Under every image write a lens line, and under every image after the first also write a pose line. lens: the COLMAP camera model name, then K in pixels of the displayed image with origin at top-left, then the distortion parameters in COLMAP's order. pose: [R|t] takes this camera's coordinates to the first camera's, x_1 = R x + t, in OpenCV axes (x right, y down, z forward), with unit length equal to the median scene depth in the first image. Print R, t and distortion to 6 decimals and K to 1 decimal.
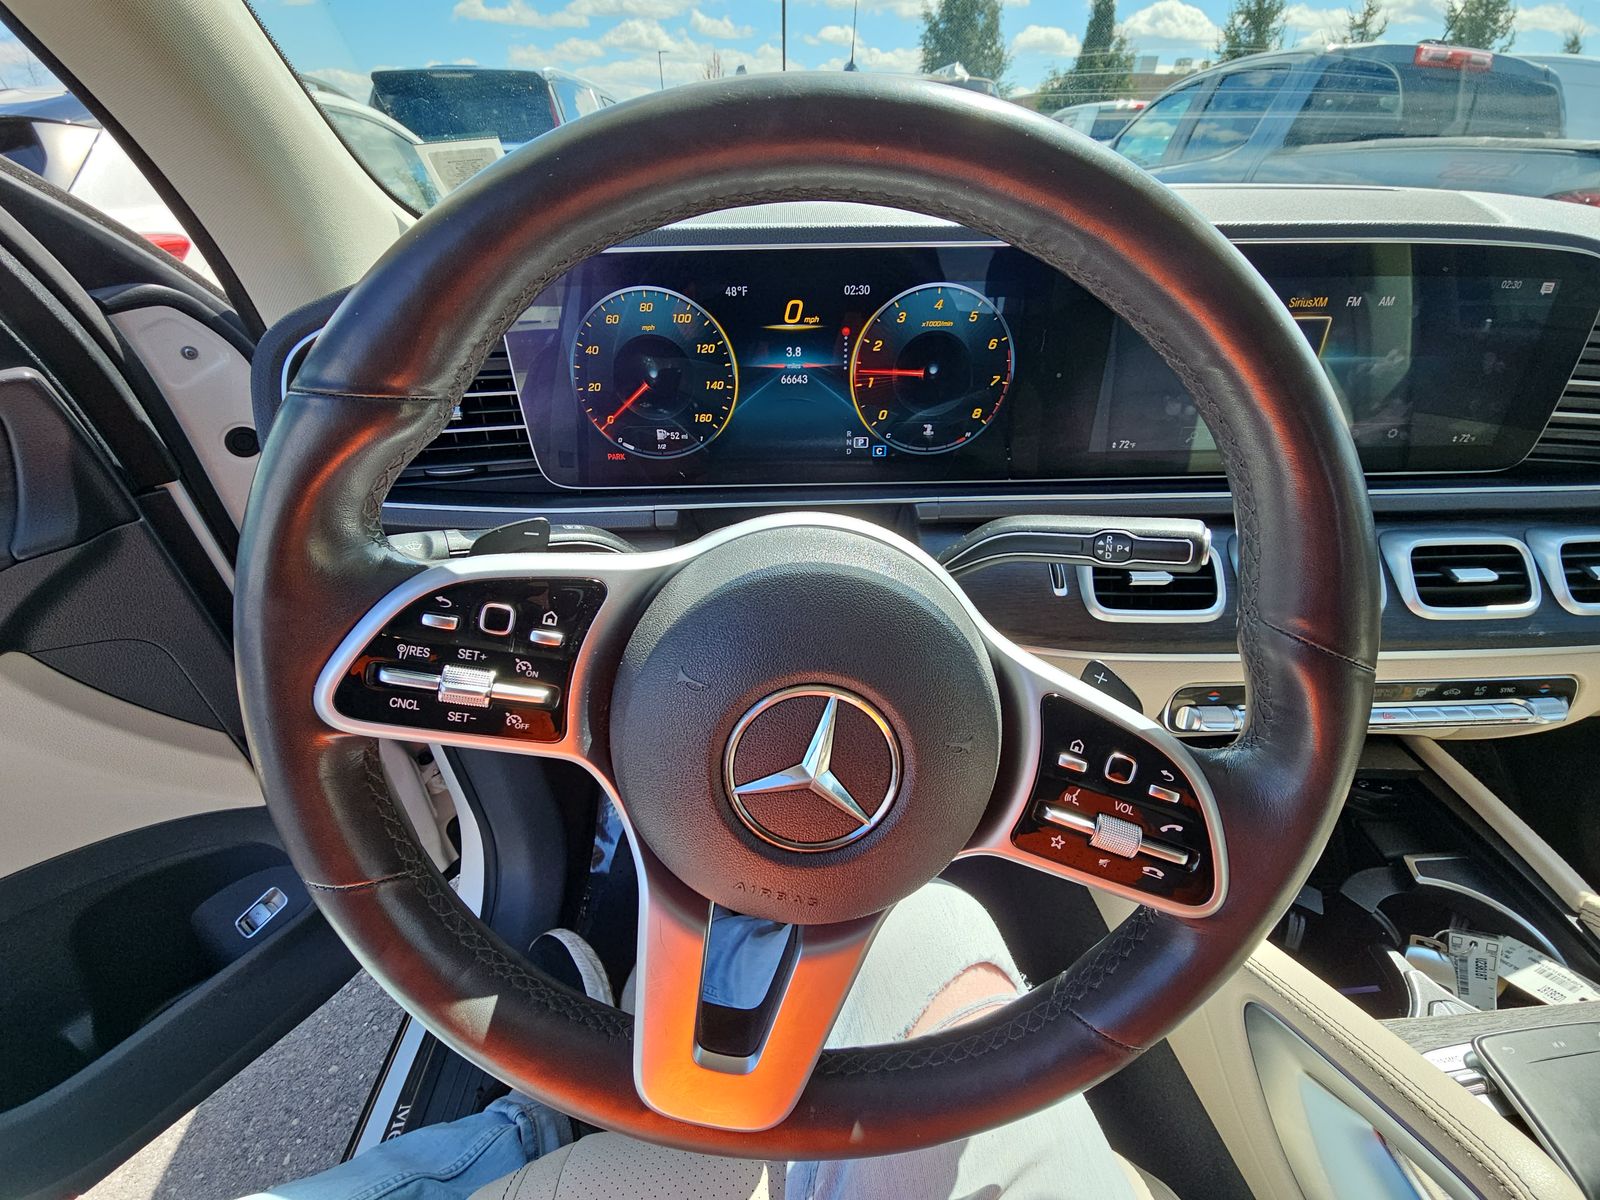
lens RADIAL K [[683.1, 0, 800.0], [0, 683.1, 600.0], [0, 0, 1]] dist [-0.007755, 0.000070]
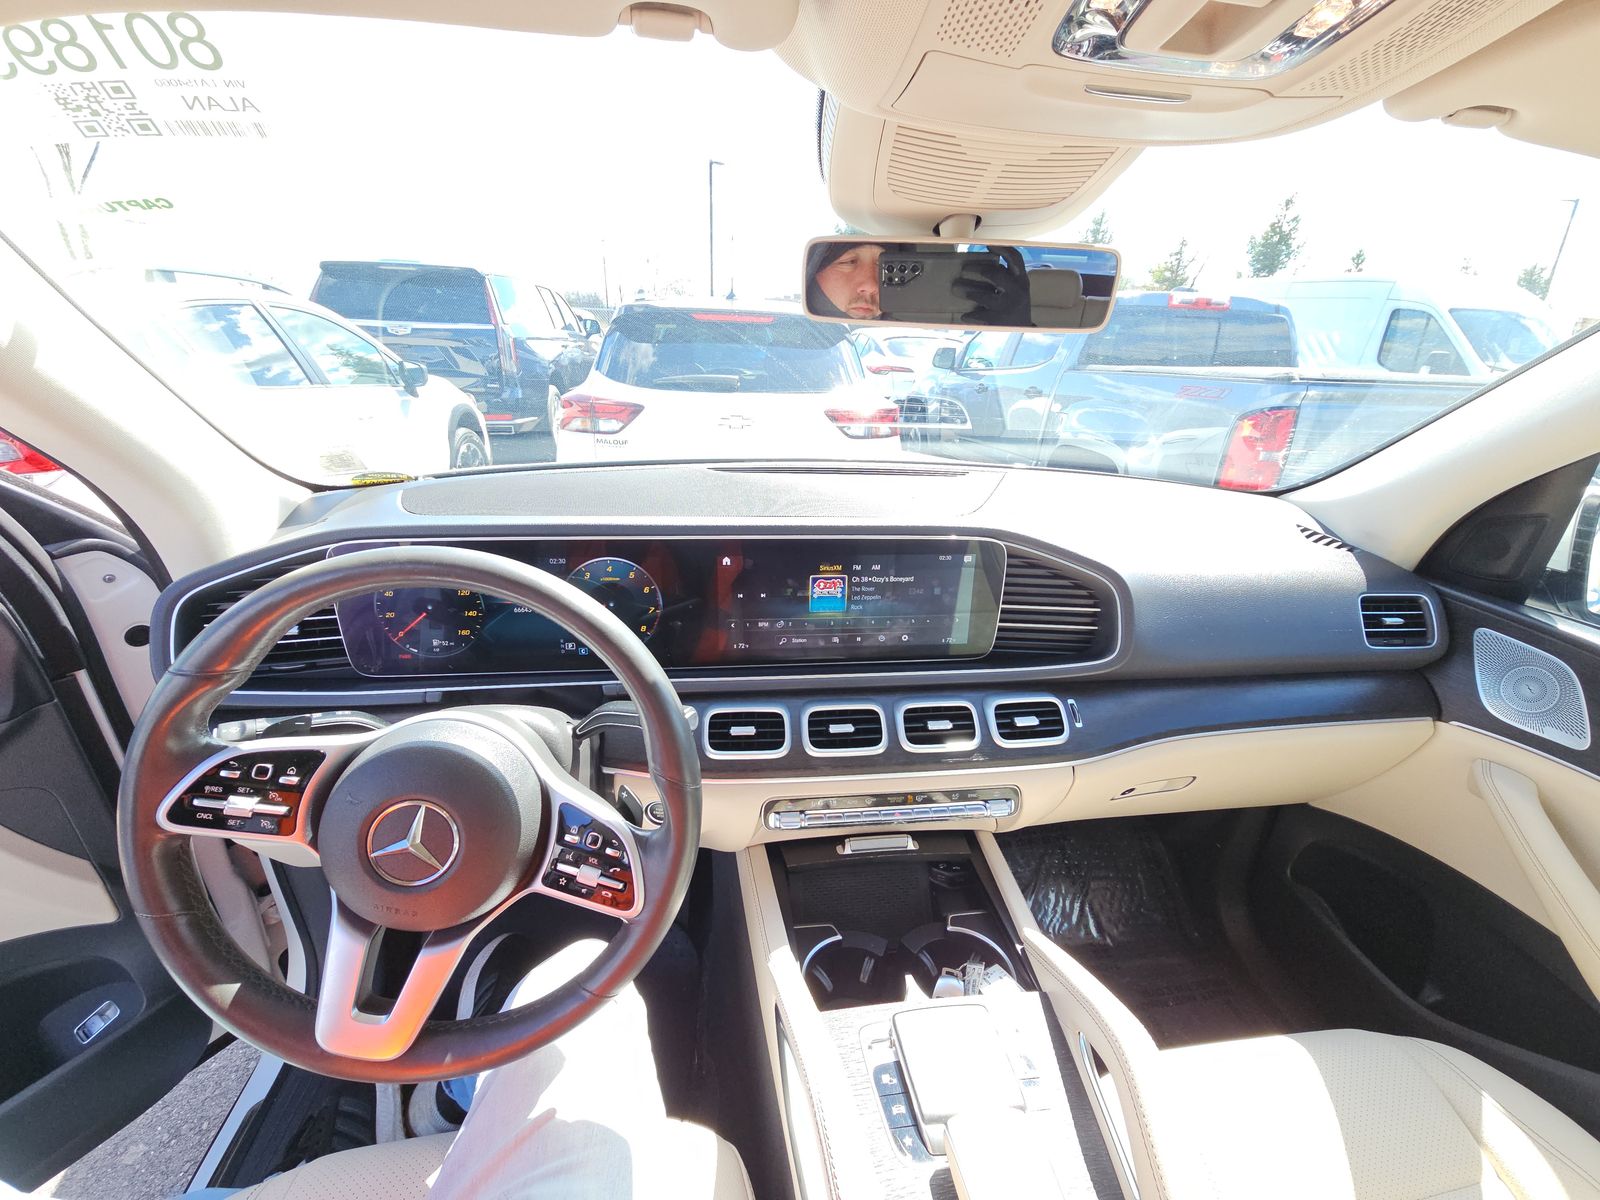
lens RADIAL K [[660.1, 0, 800.0], [0, 660.1, 600.0], [0, 0, 1]] dist [0.009988, -0.010881]
pose [[0.993775, 0.002616, 0.111373, 0.851302], [0.018843, 0.981372, -0.191189, -0.061868], [-0.109798, 0.192097, 0.975214, -1.095564]]
